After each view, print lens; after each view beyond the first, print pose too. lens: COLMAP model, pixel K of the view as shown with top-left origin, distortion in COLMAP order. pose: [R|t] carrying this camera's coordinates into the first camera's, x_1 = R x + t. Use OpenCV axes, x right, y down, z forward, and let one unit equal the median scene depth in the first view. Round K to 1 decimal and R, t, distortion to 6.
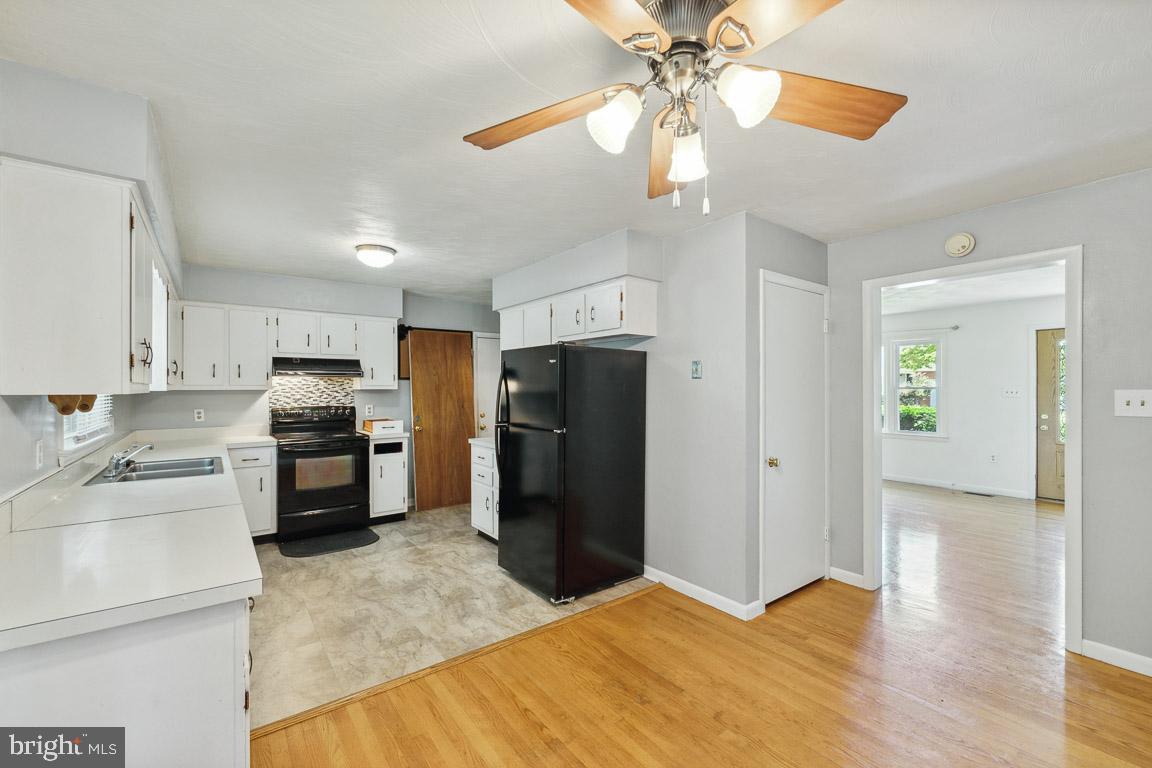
lens RADIAL K [[476.0, 0, 575.0], [0, 476.0, 386.4], [0, 0, 1]] dist [-0.006781, 0.000215]
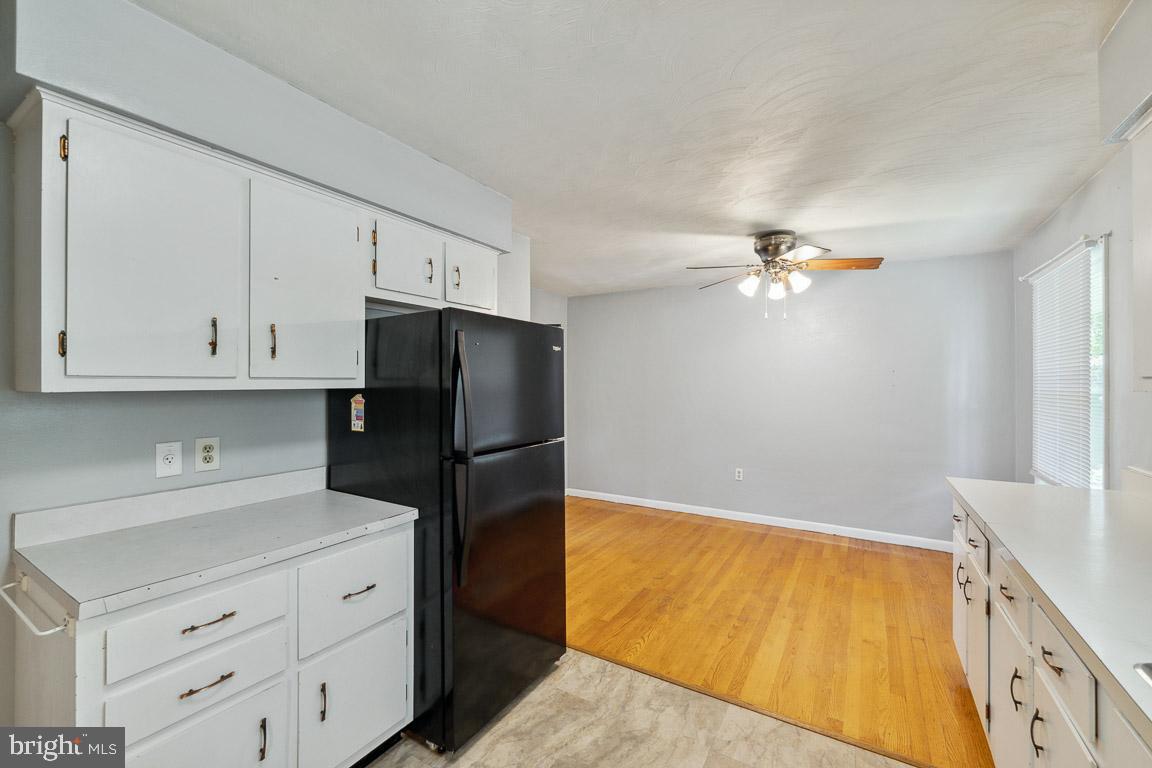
lens RADIAL K [[476.0, 0, 575.8], [0, 476.0, 382.6], [0, 0, 1]] dist [-0.006781, 0.000215]
pose [[-0.363304, 0.000230, 0.931671, -0.975147], [-0.000527, 1.000000, -0.000452, 0.001921], [-0.931671, -0.000655, -0.363304, 1.584143]]
